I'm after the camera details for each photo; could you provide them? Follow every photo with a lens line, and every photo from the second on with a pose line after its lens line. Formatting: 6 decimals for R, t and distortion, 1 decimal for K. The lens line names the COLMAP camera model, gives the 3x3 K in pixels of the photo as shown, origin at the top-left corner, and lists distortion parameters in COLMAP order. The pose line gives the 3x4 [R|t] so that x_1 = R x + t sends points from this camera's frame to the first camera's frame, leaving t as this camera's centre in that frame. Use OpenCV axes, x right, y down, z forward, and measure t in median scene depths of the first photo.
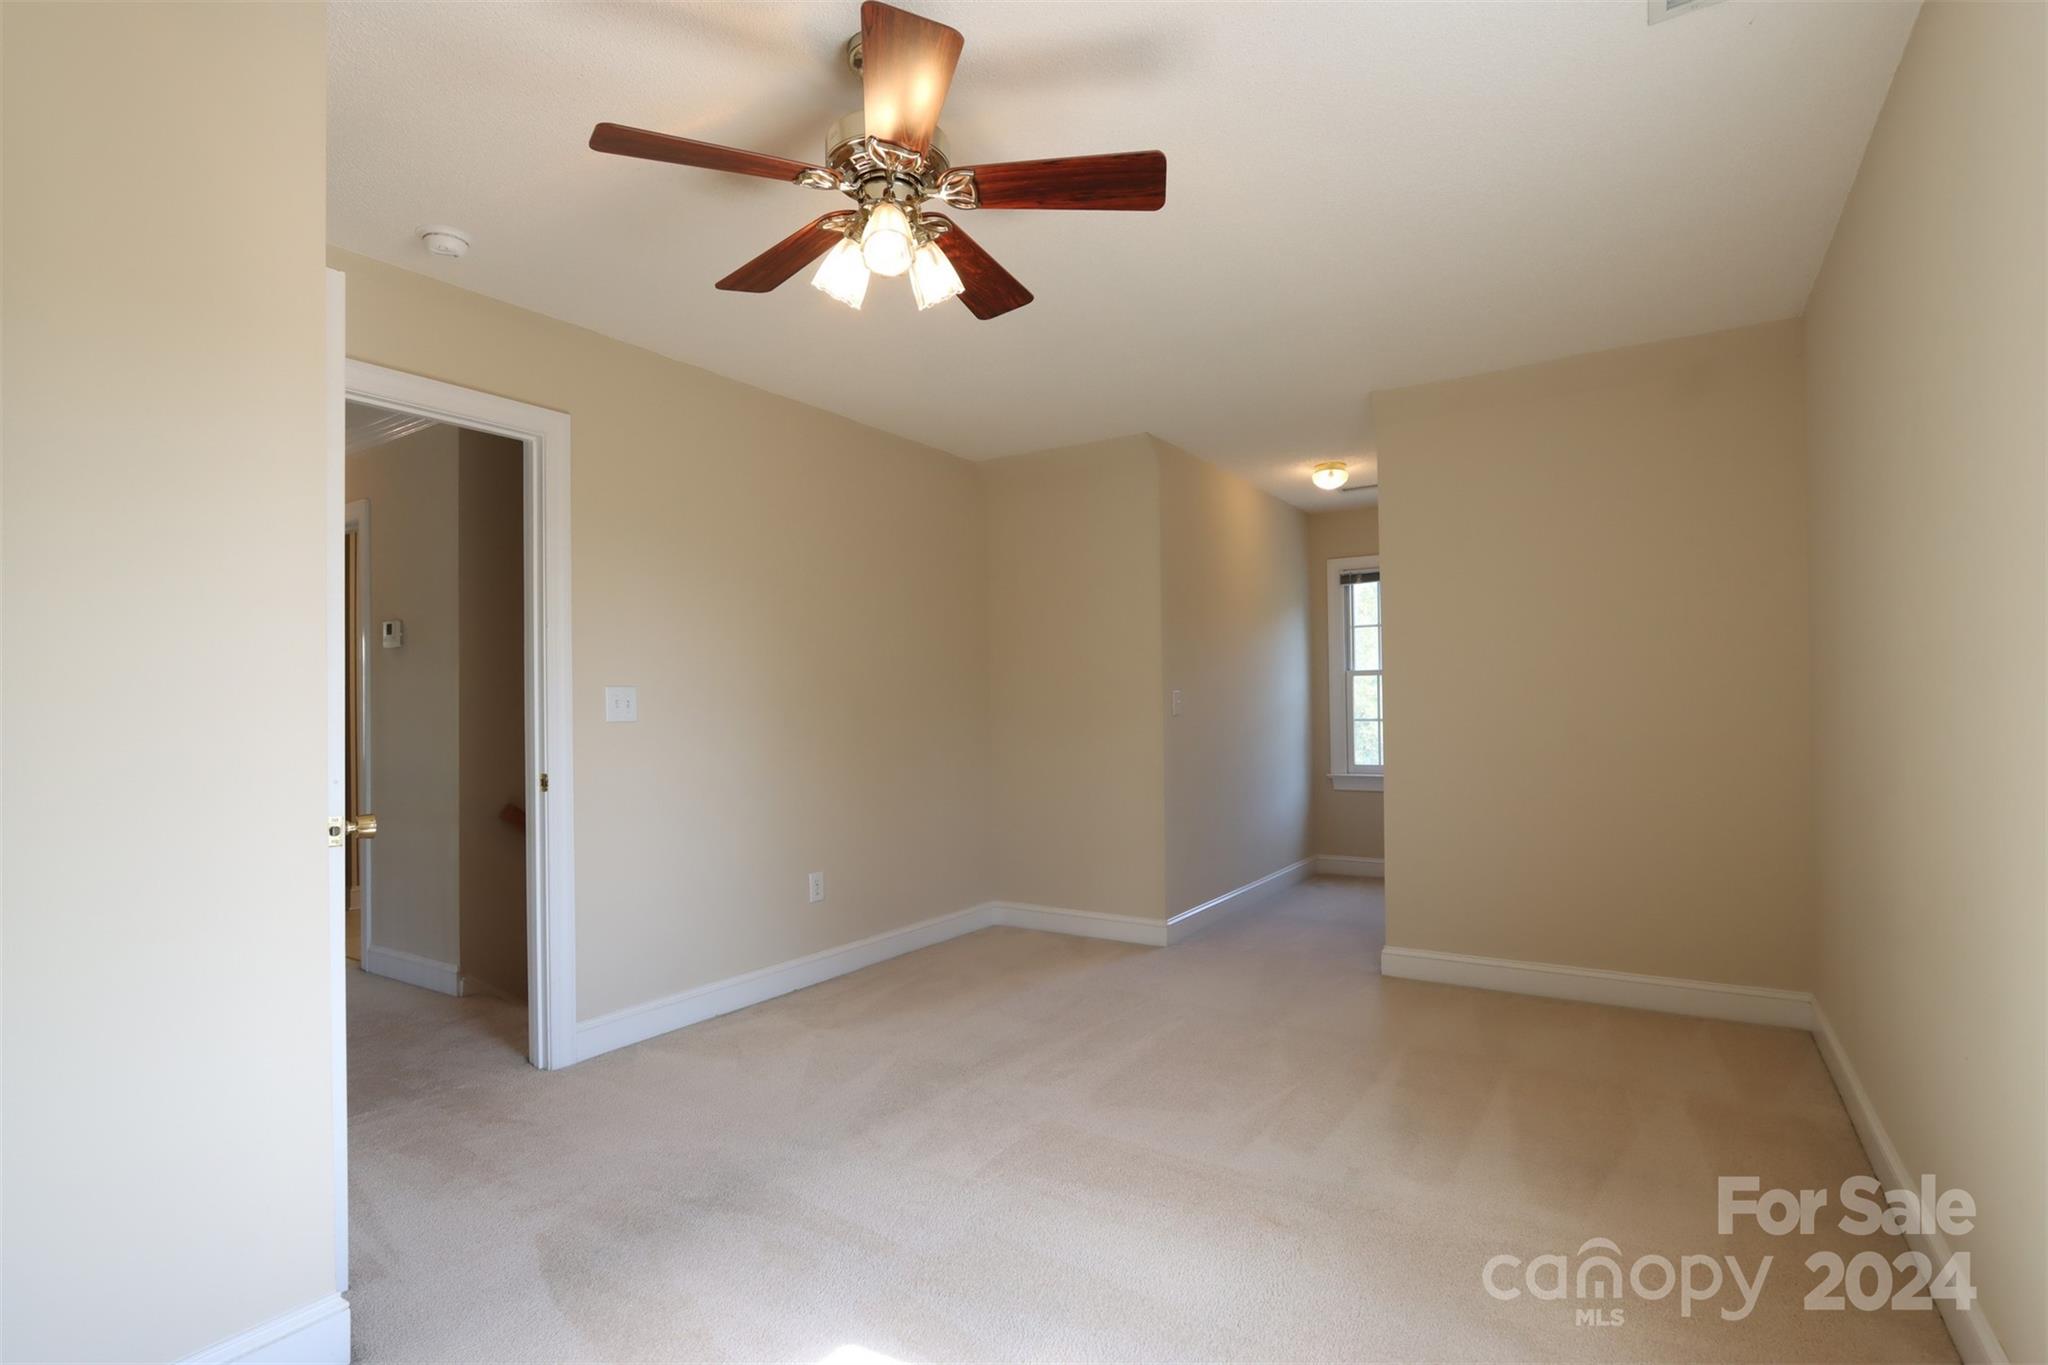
lens RADIAL K [[988.5, 0, 1052.8], [0, 988.5, 696.1], [0, 0, 1]] dist [-0.010916, -0.000364]
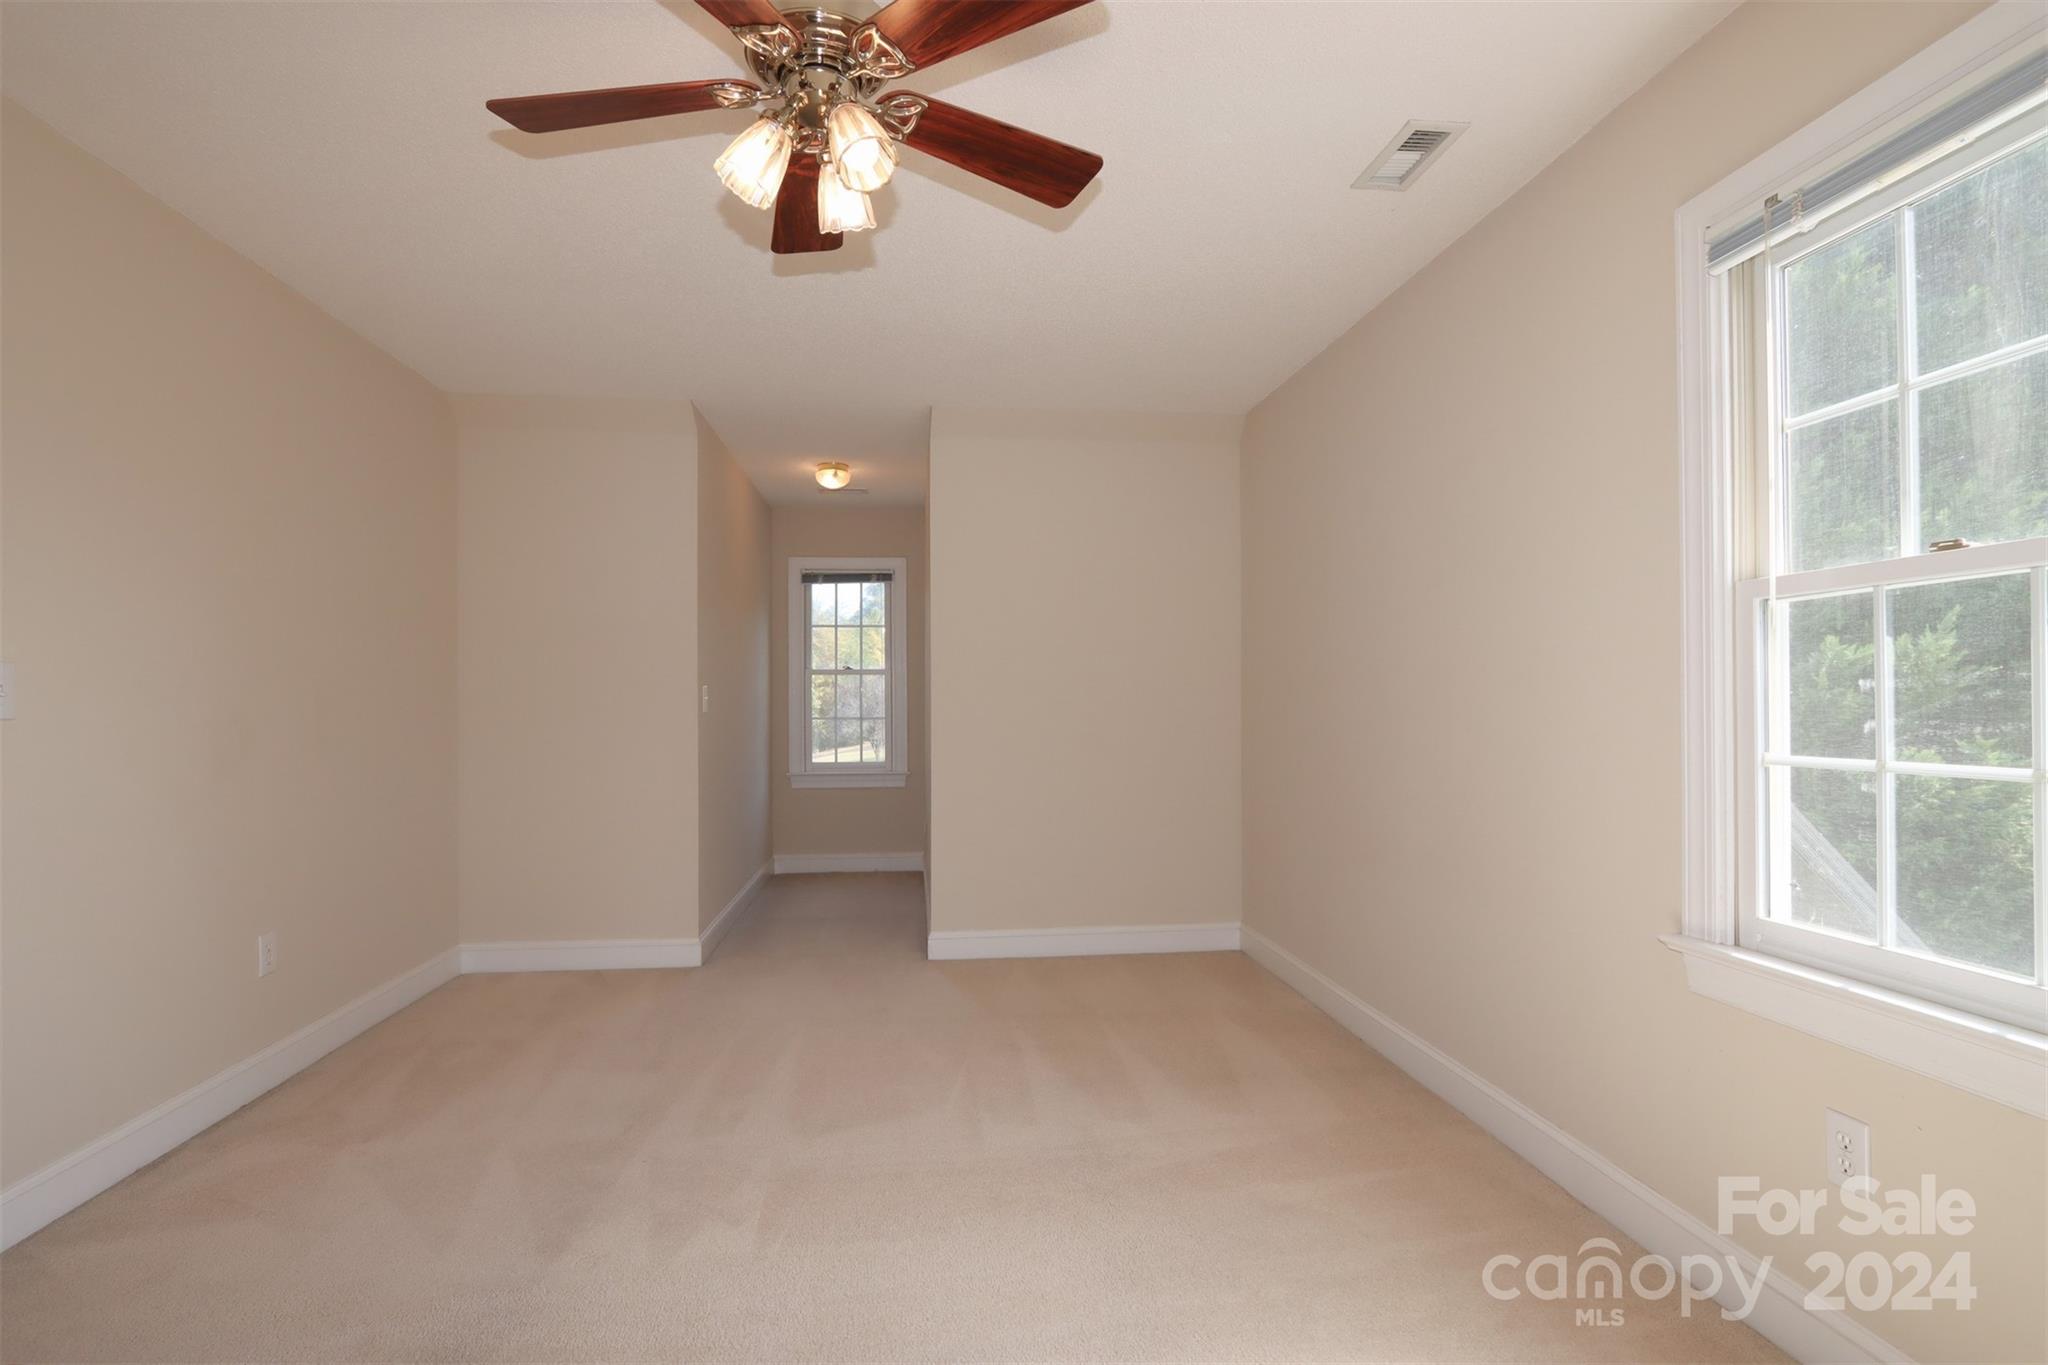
lens RADIAL K [[988.5, 0, 1052.8], [0, 988.5, 696.1], [0, 0, 1]] dist [-0.010916, -0.000364]
pose [[0.778554, 0.011859, 0.627465, -0.200341], [-0.012239, 0.999918, -0.003712, 0.003453], [-0.627458, -0.004789, 0.778636, 0.083014]]
